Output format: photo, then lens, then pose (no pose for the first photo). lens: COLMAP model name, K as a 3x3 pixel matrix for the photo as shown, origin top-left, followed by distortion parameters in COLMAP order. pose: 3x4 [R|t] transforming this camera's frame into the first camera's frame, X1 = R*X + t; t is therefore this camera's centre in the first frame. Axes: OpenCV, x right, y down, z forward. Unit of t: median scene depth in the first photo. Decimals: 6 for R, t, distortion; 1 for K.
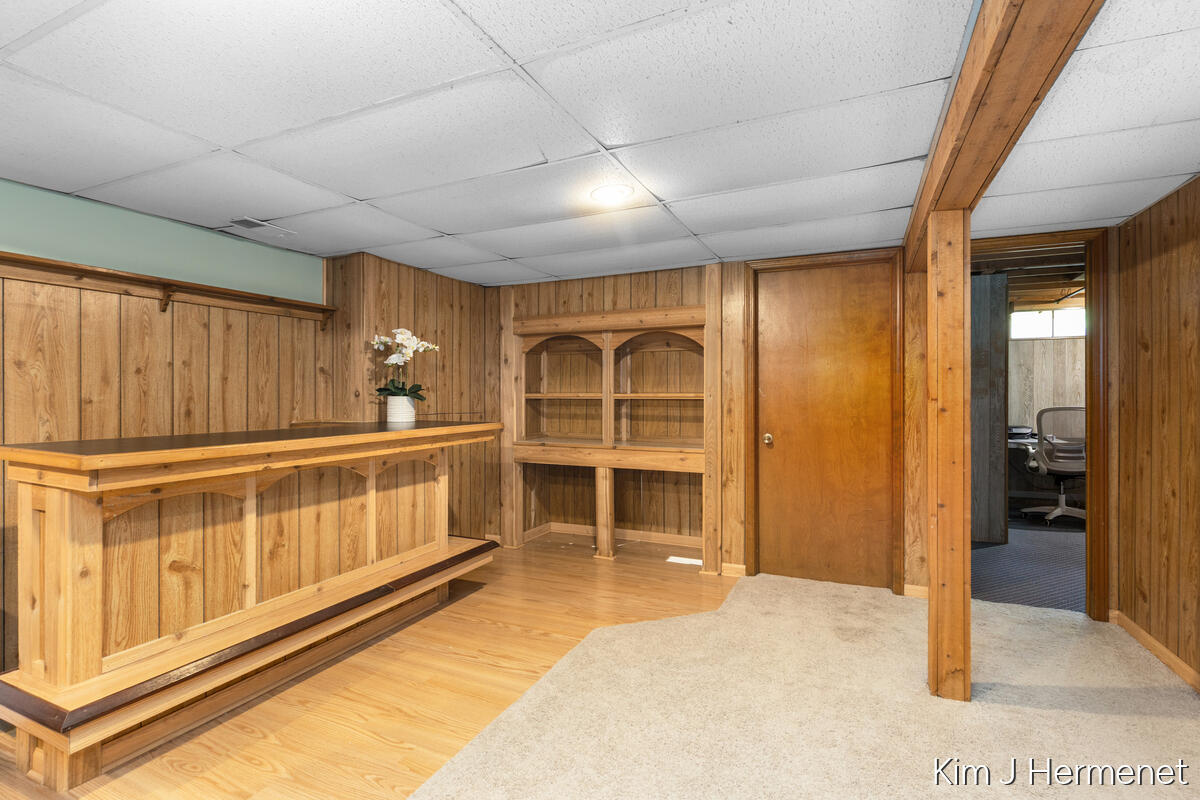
lens RADIAL K [[565.8, 0, 597.1], [0, 565.8, 396.9], [0, 0, 1]] dist [-0.001162, -0.000318]
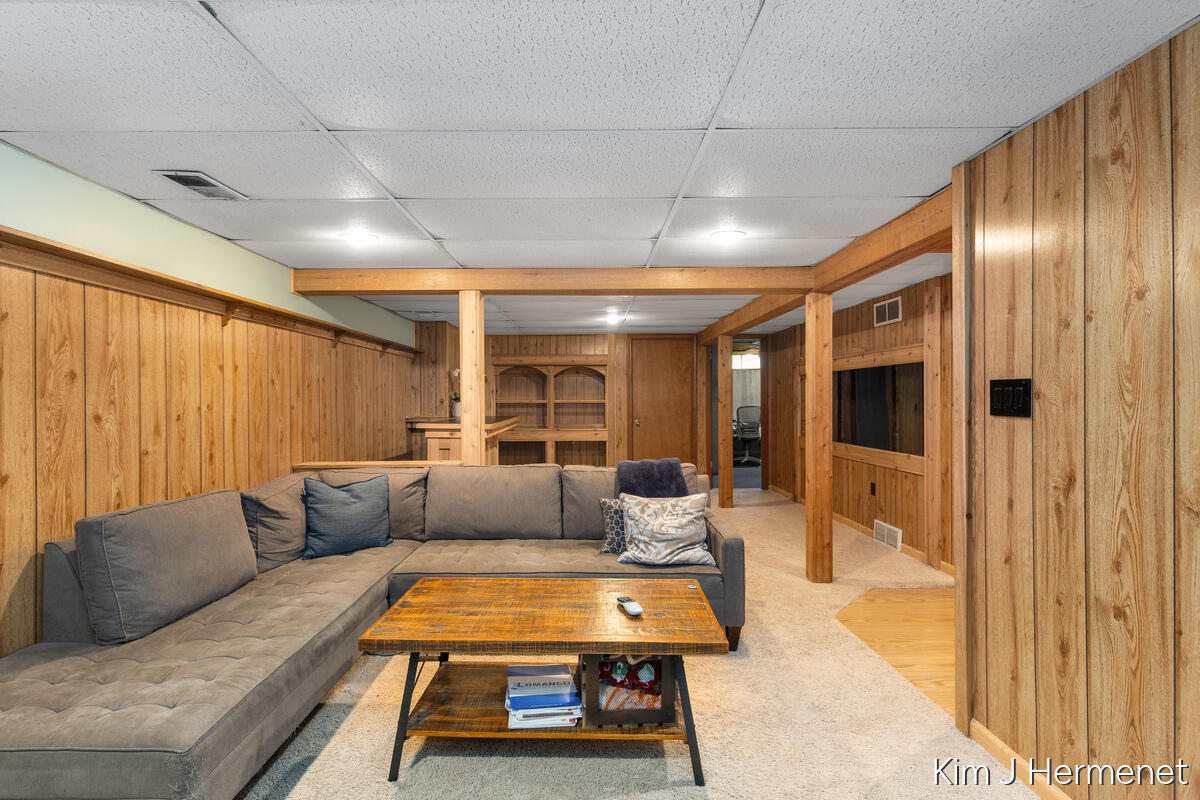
lens RADIAL K [[540.1, 0, 596.5], [0, 540.1, 401.0], [0, 0, 1]] dist [-0.002828, -0.000278]
pose [[0.902768, -0.004261, 0.430106, -0.603252], [0.003724, 0.999991, 0.002092, -0.006278], [-0.430111, -0.000287, 0.902776, -0.620298]]
